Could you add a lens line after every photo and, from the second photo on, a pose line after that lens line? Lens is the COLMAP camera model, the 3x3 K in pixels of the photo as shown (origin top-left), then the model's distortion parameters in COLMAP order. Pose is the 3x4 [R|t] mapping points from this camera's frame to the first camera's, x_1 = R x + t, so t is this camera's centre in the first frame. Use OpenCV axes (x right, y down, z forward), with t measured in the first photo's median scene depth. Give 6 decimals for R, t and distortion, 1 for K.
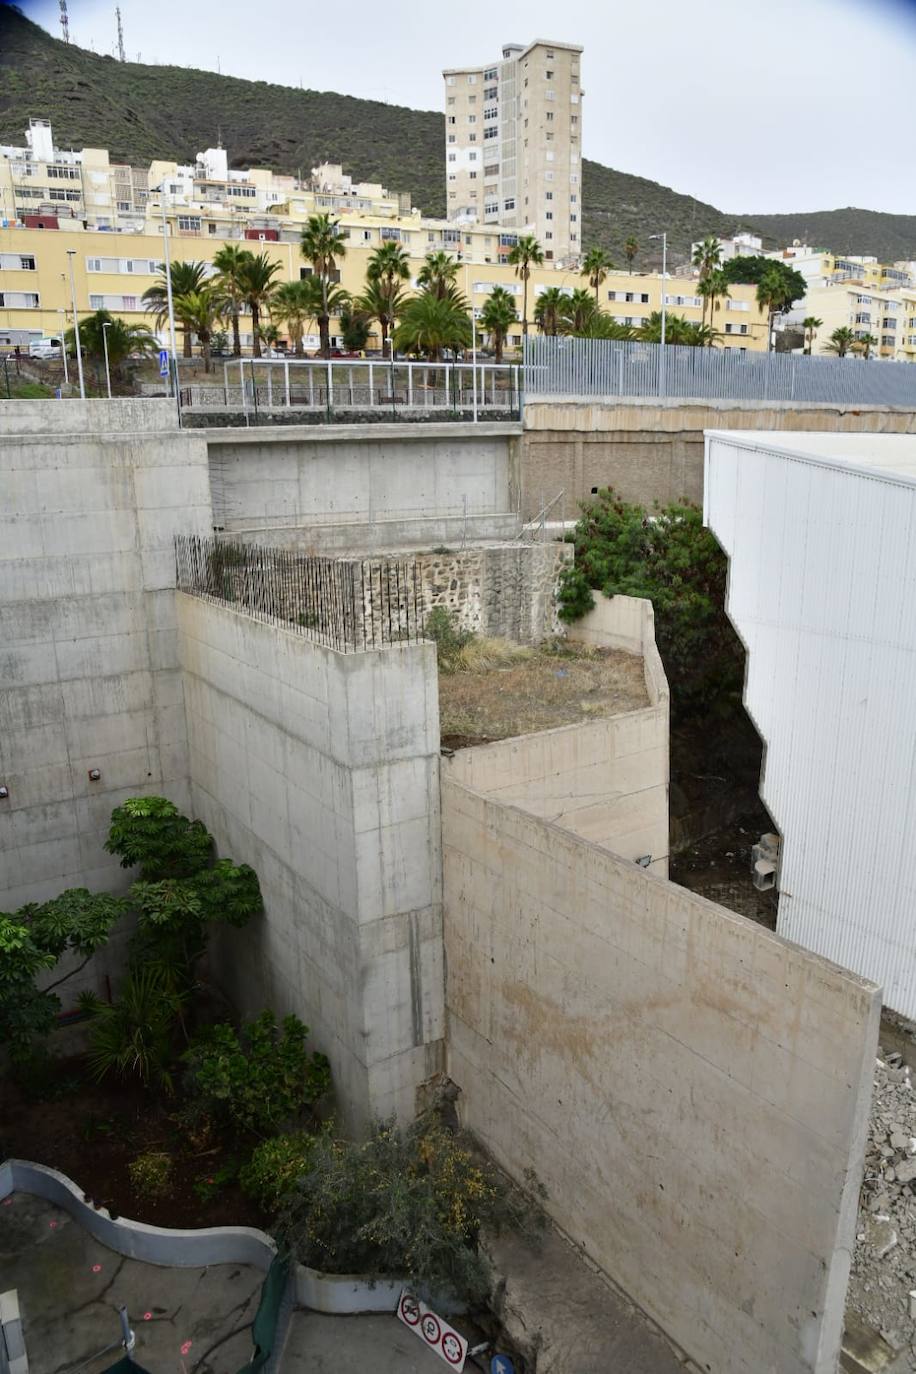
lens RADIAL K [[963.9, 0, 465.8], [0, 963.9, 706.3], [0, 0, 1]] dist [-0.115160, 0.071397]
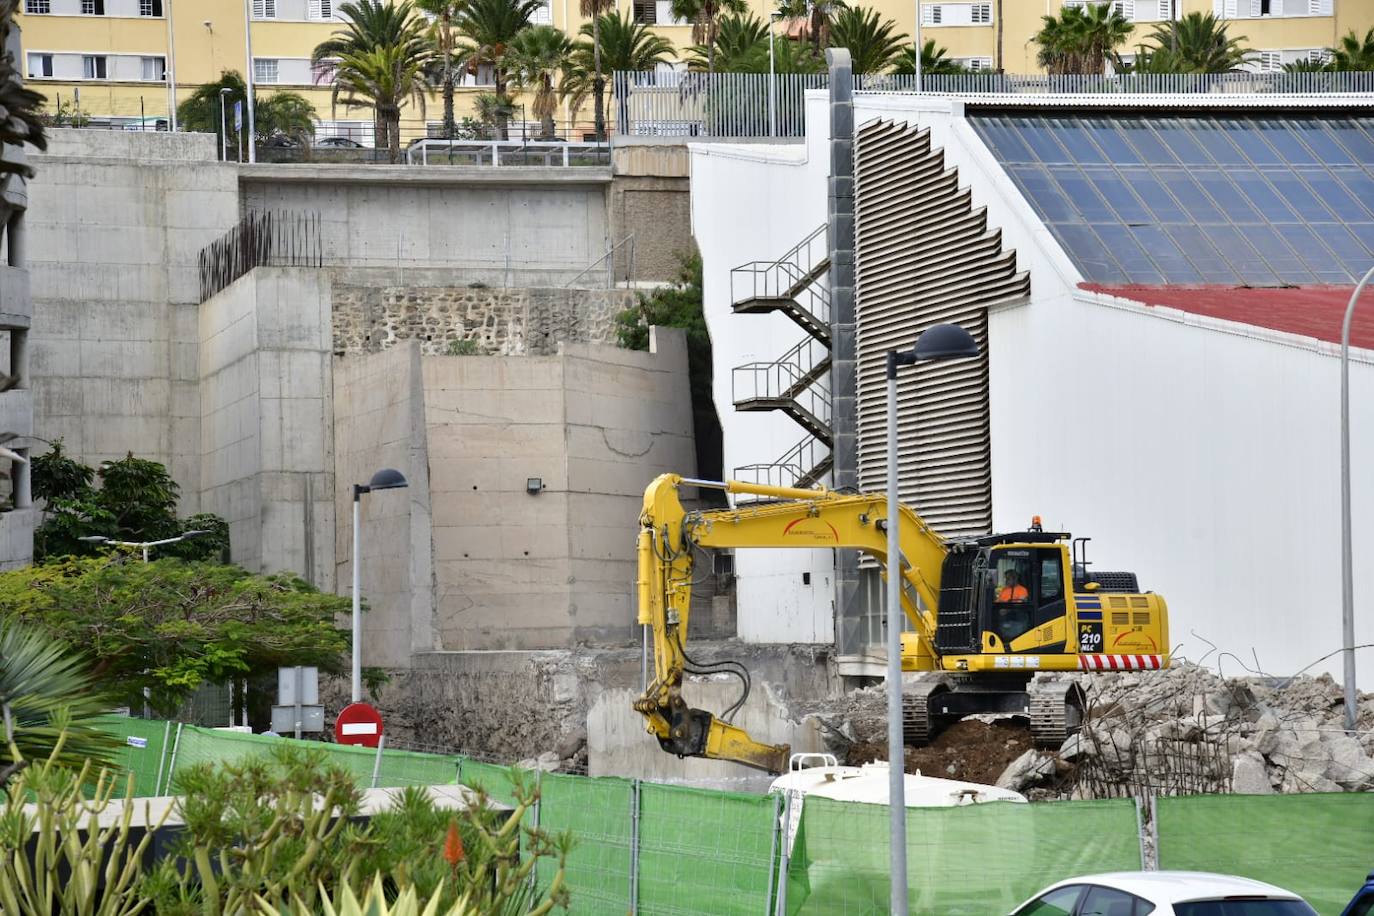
lens RADIAL K [[3560.1, 0, 676.4], [0, 3560.1, 469.4], [0, 0, 1]] dist [0.808496, 0.000000]
pose [[0.955566, -0.020186, -0.294085, 1.404976], [-0.067579, 0.956080, -0.285207, 1.183667], [0.286926, 0.292408, 0.912234, -2.503610]]
